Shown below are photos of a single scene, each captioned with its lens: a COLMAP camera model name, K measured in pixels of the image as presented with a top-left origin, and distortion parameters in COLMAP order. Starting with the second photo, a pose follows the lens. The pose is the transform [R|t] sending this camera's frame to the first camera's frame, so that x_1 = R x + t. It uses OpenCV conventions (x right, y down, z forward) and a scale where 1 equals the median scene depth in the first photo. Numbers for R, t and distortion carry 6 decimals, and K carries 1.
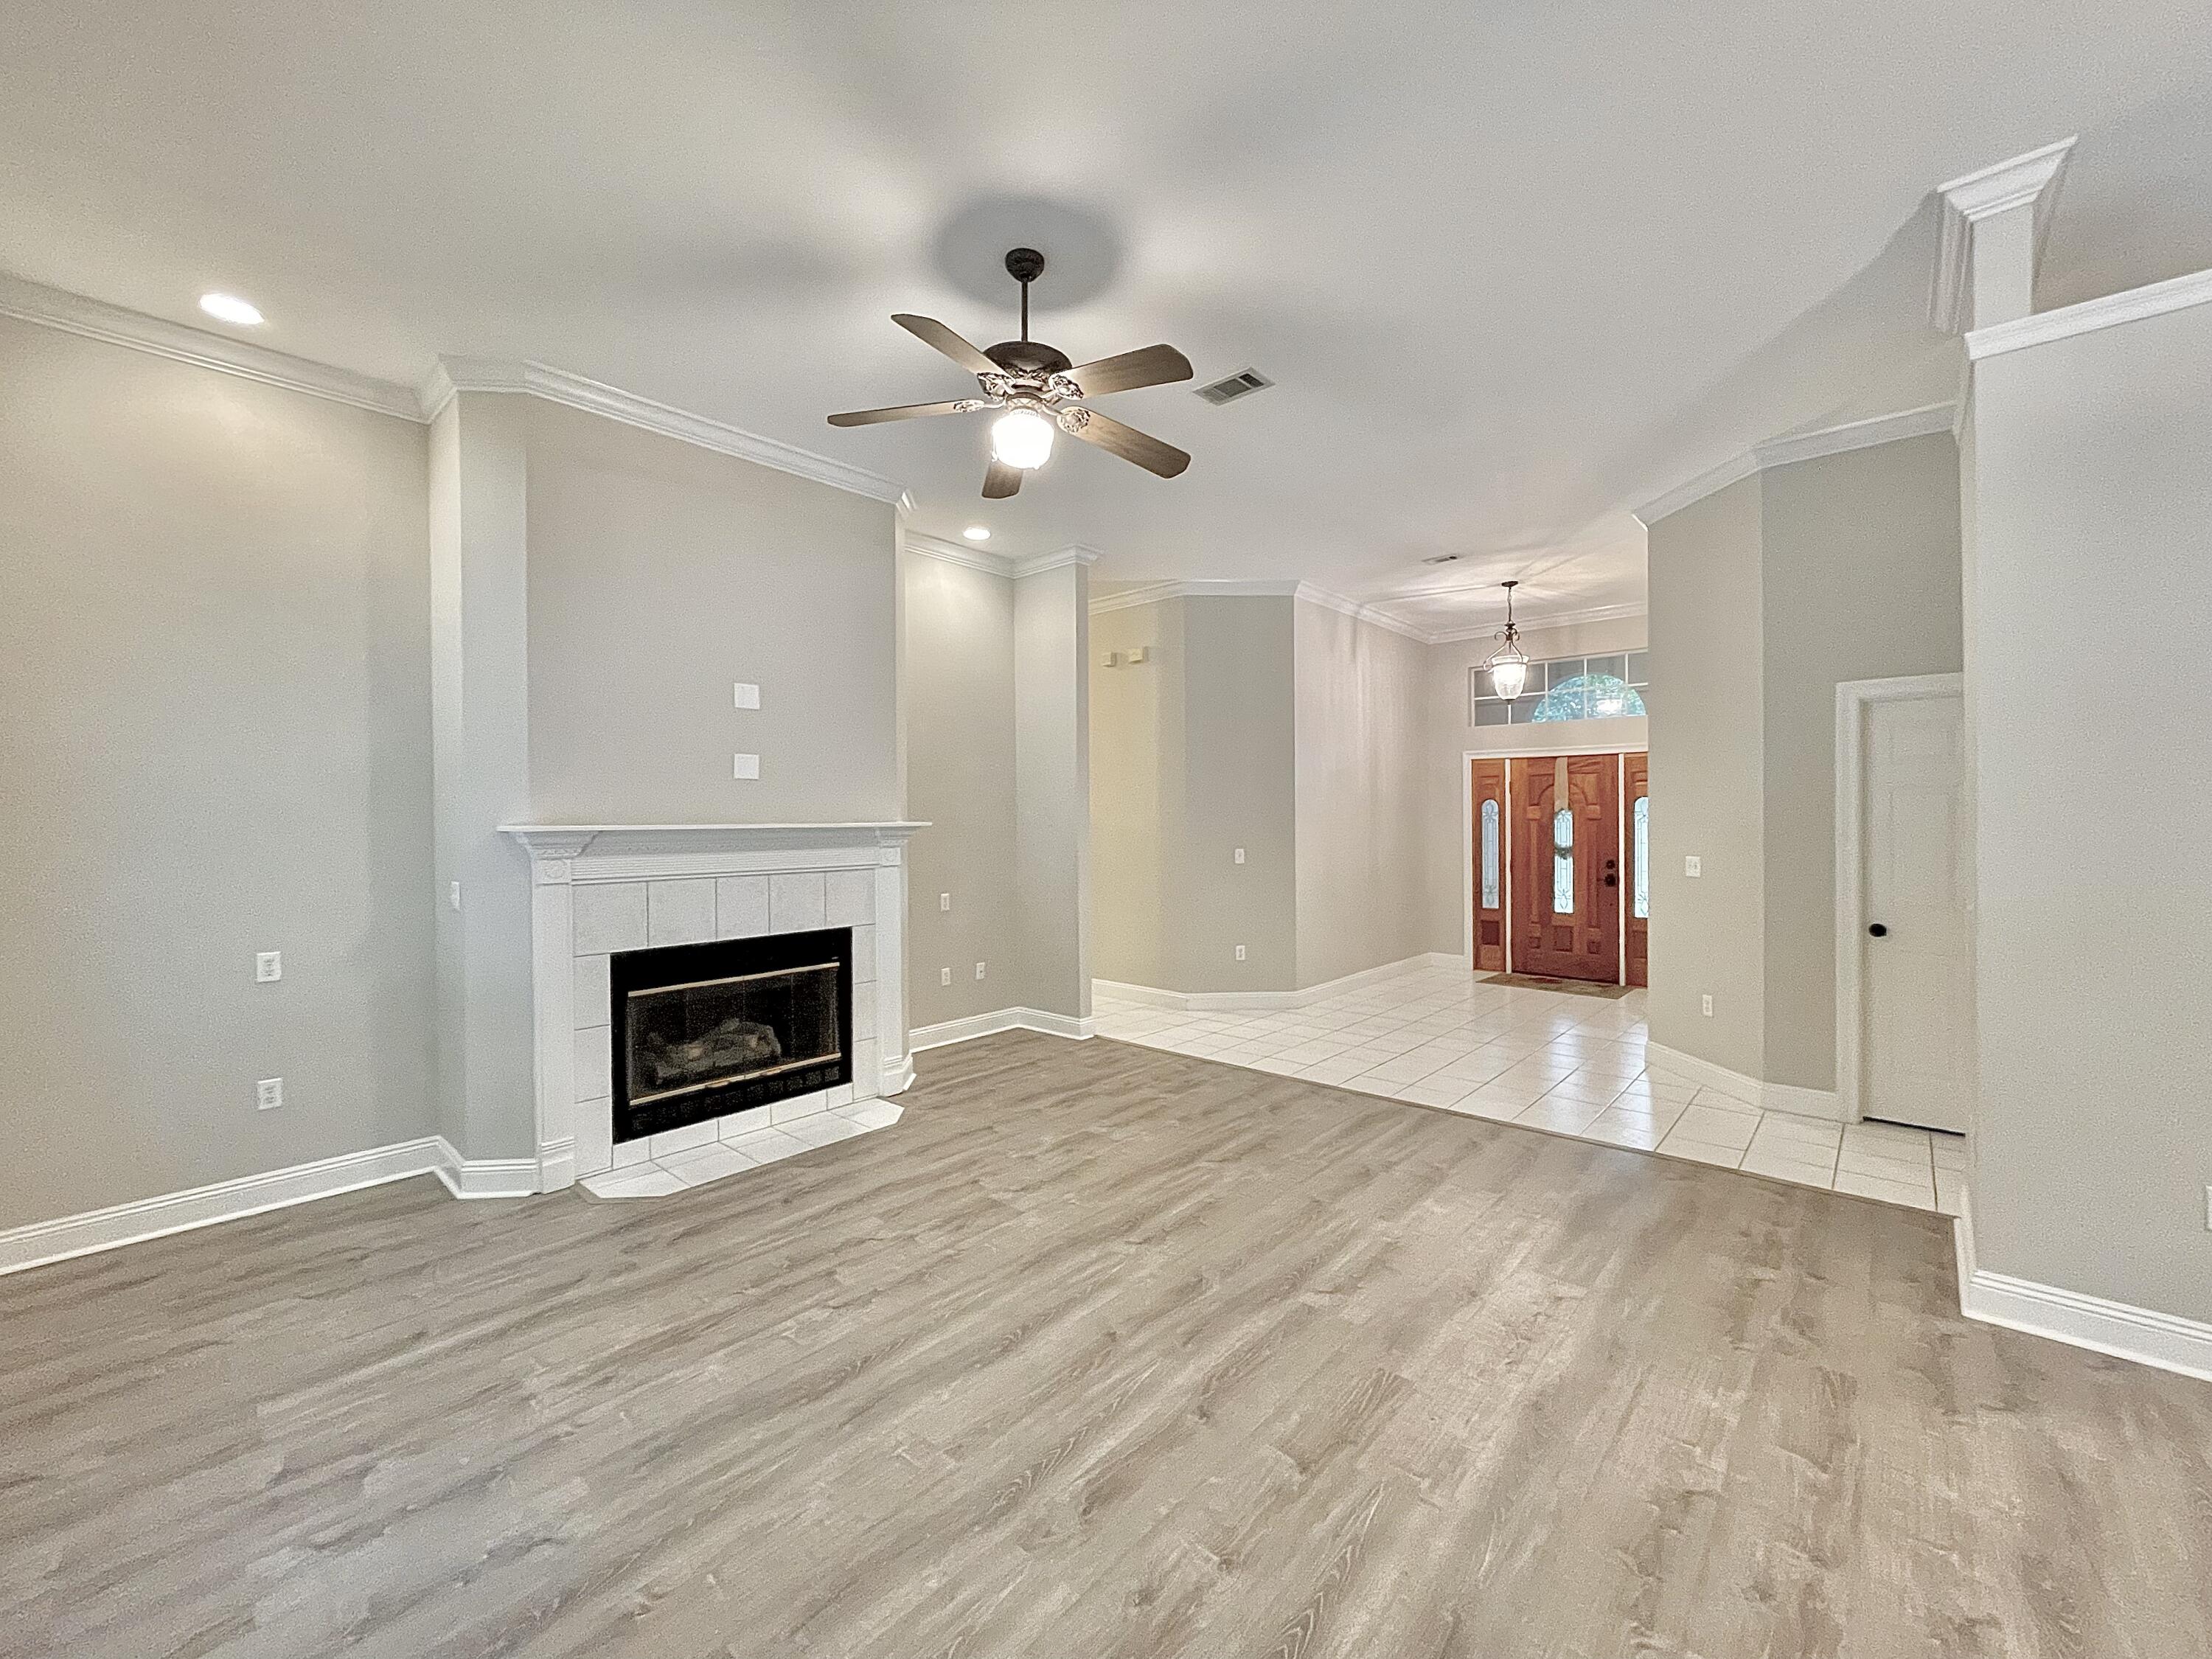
lens RADIAL K [[894.9, 0, 1102.5], [0, 894.9, 826.3], [0, 0, 1]] dist [-0.005526, 0.000546]
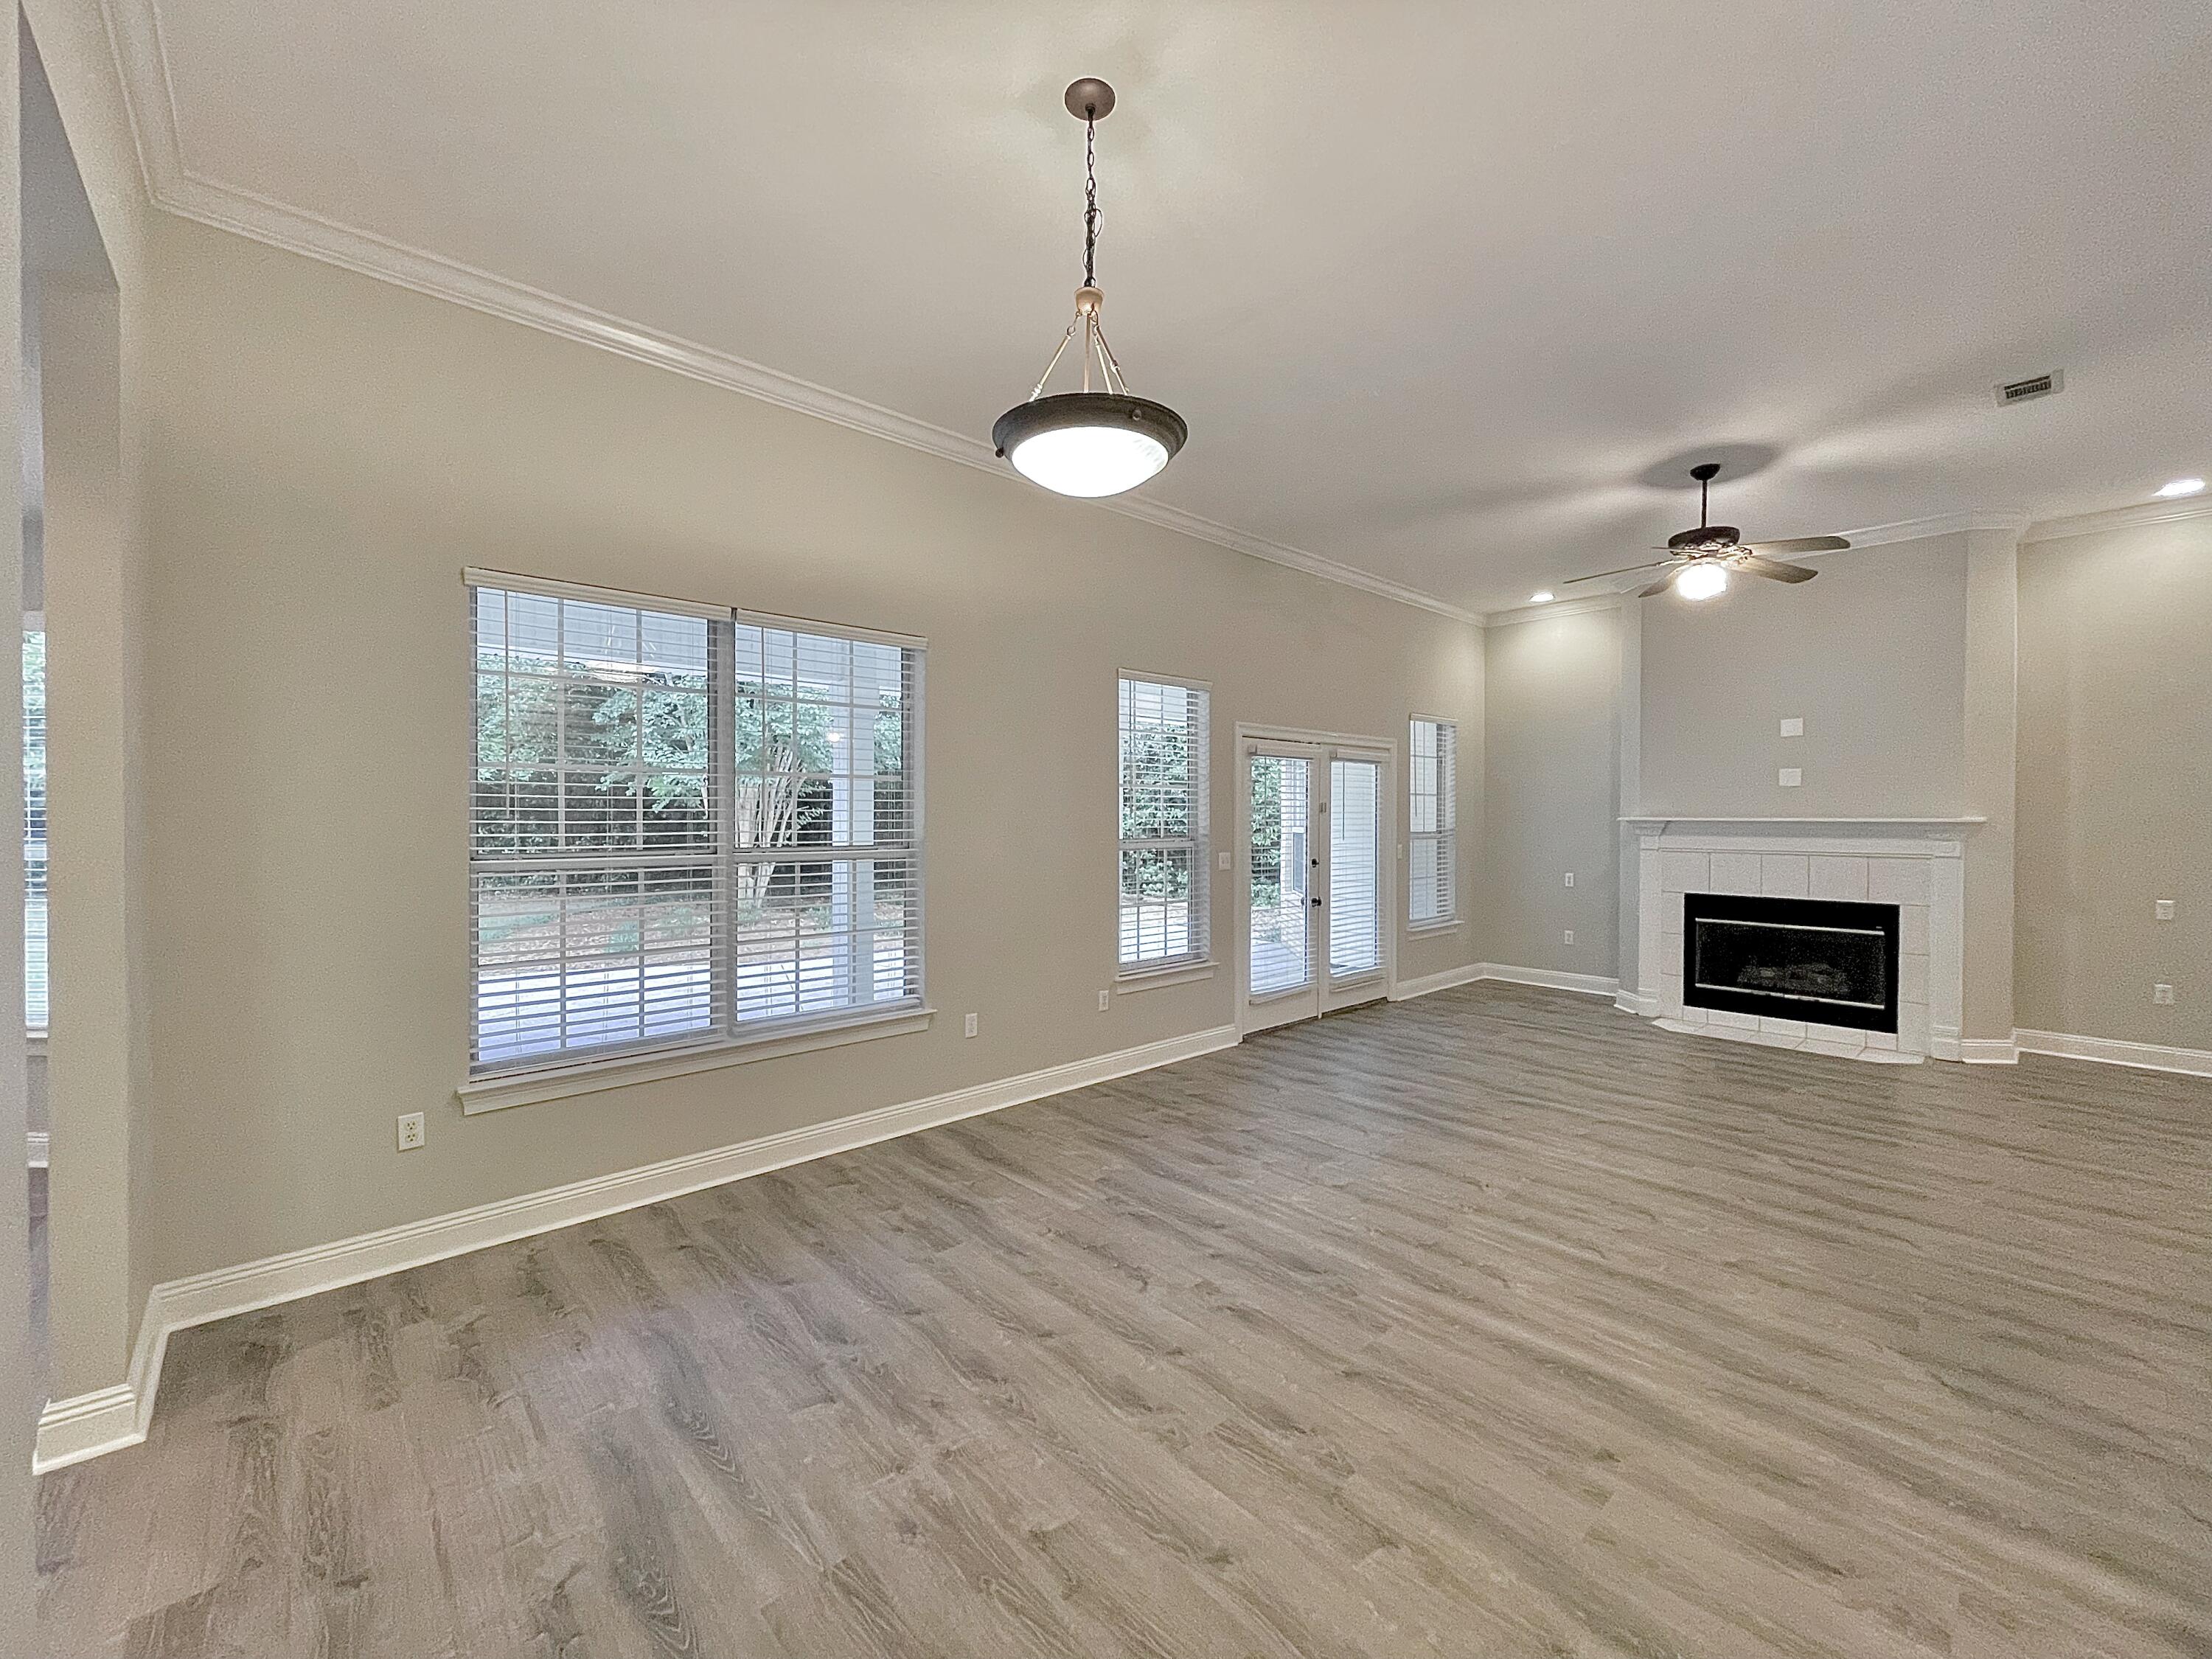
lens RADIAL K [[894.9, 0, 1116.7], [0, 894.9, 819.7], [0, 0, 1]] dist [-0.005526, 0.000546]
pose [[-0.082784, 0.011583, -0.996500, 1.223679], [-0.009316, 0.999880, 0.012396, -0.008399], [0.996524, 0.010310, -0.082666, 0.060477]]
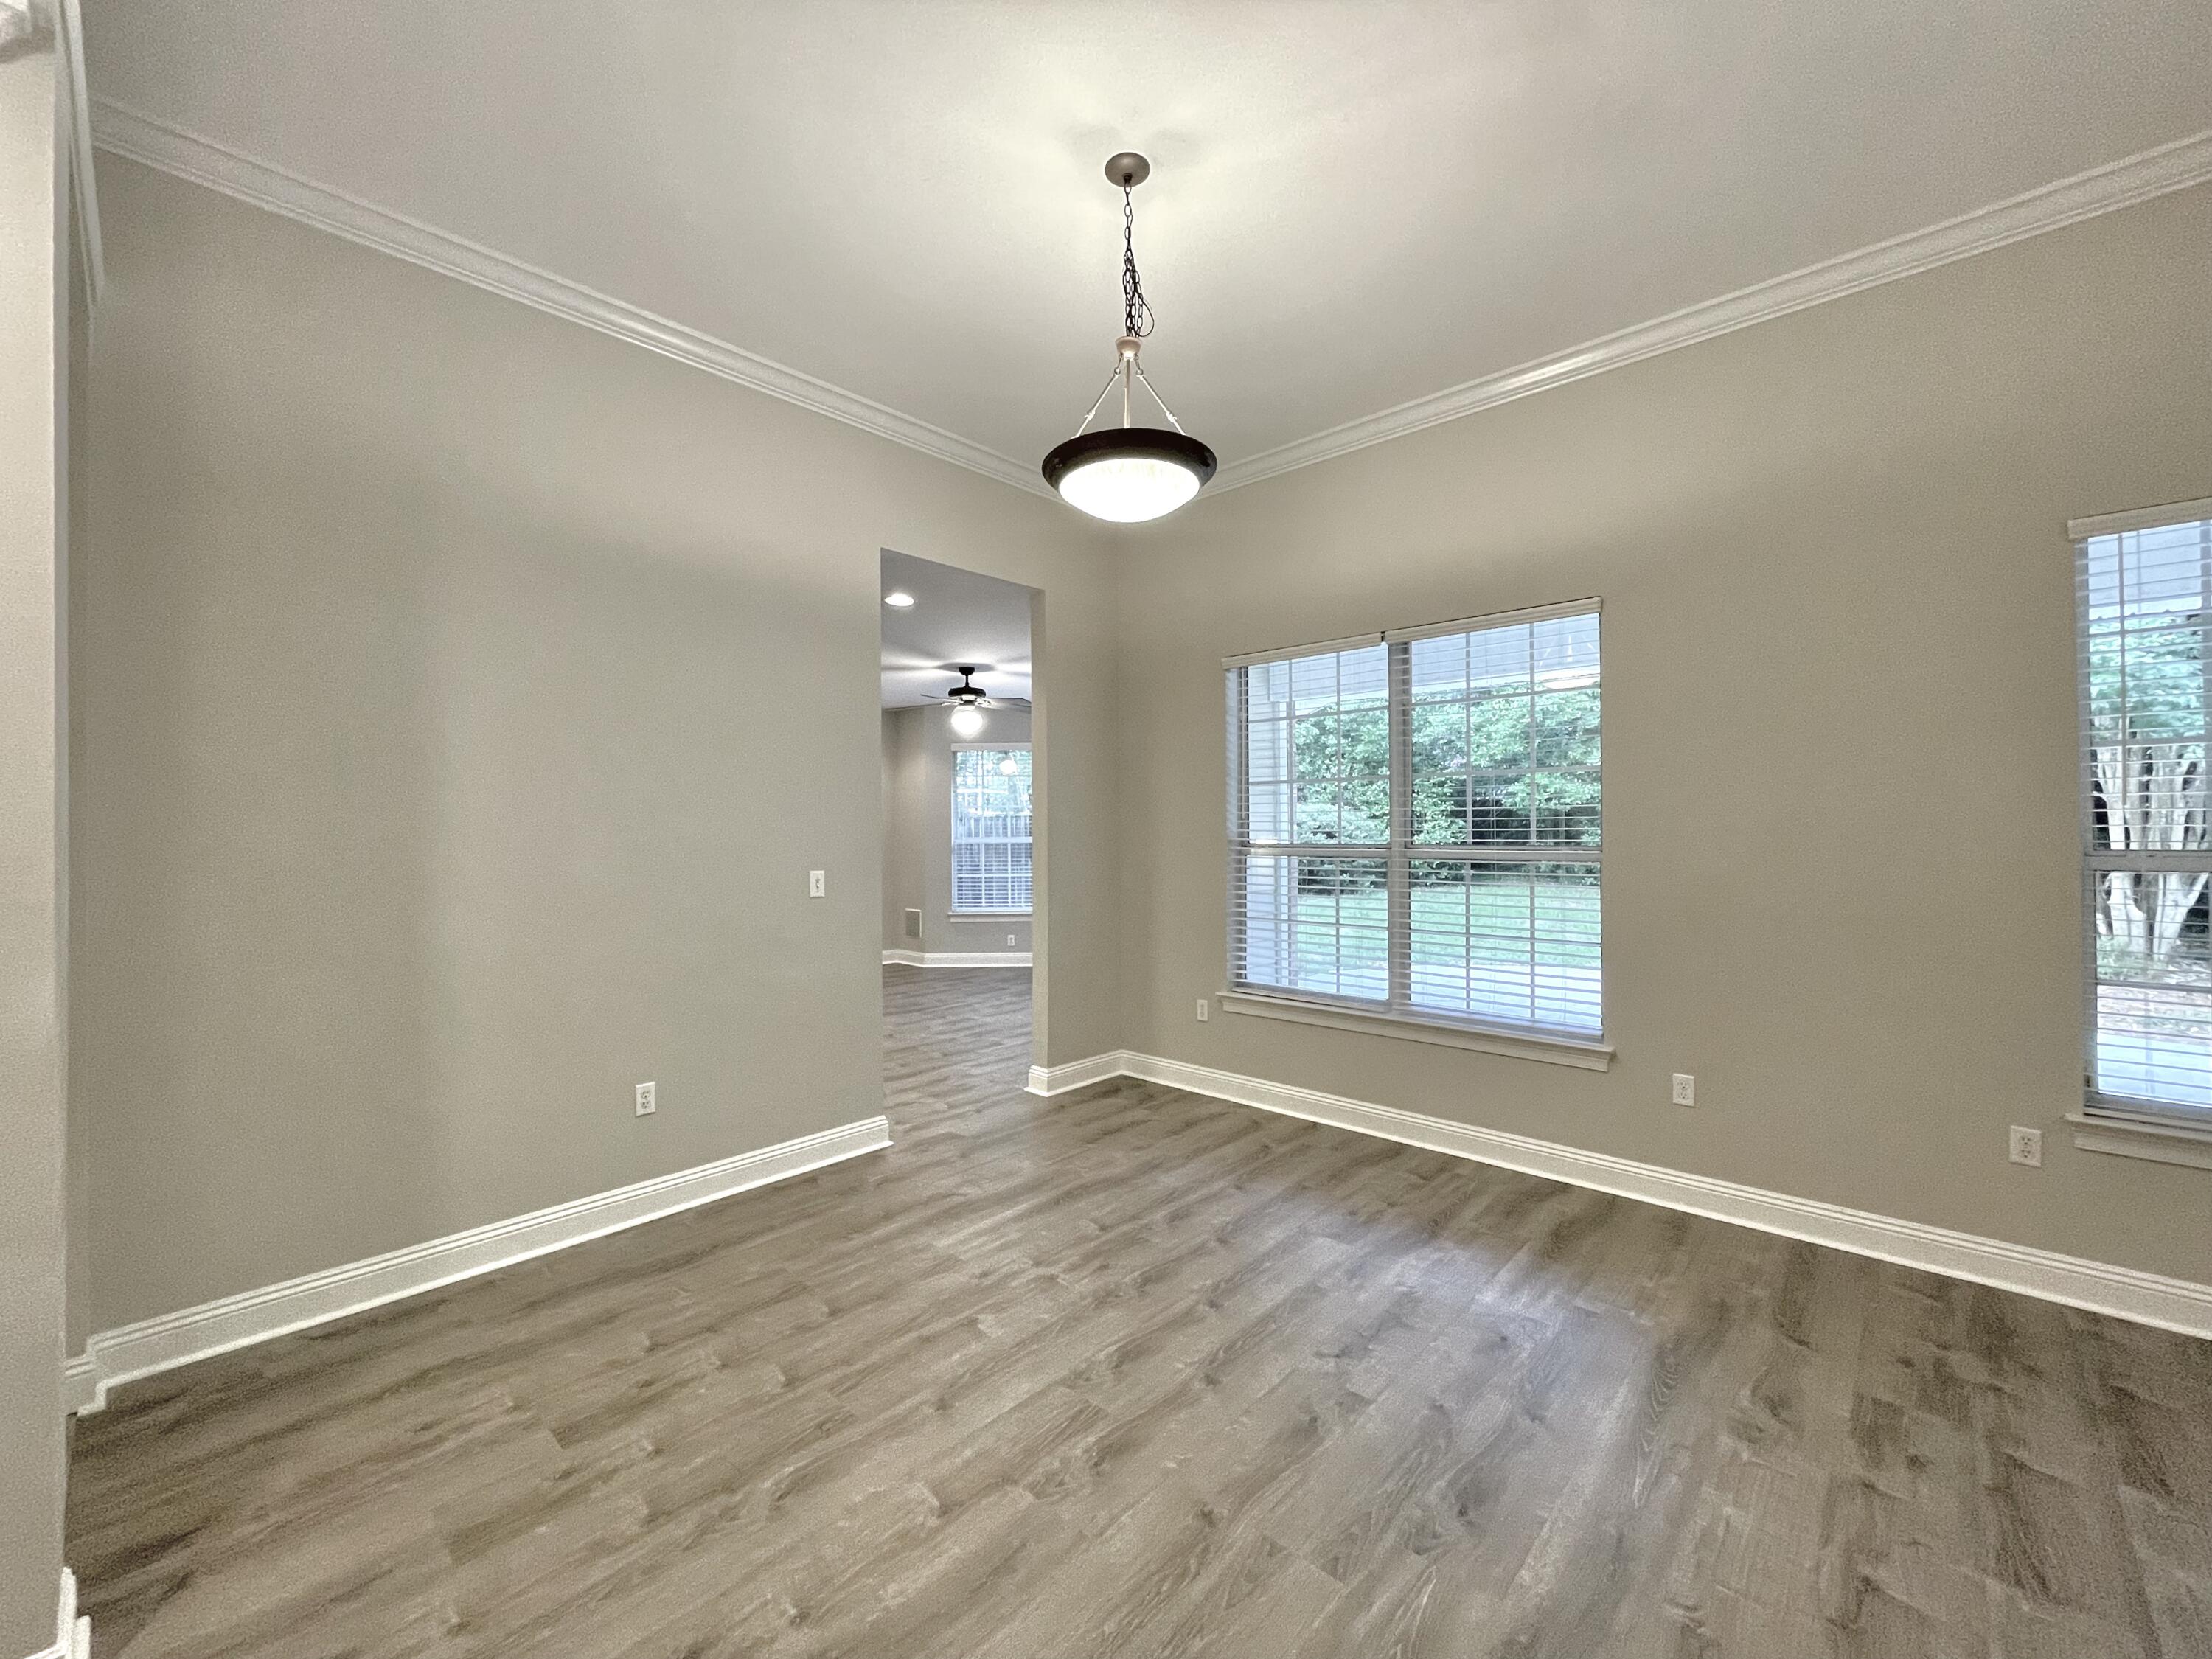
lens RADIAL K [[894.9, 0, 1089.7], [0, 894.9, 834.0], [0, 0, 1]] dist [-0.005526, 0.000546]
pose [[-0.999748, 0.012485, 0.018631, 0.655339], [0.012729, 0.999834, 0.013030, 0.005977], [-0.018465, 0.013264, -0.999742, 0.645075]]
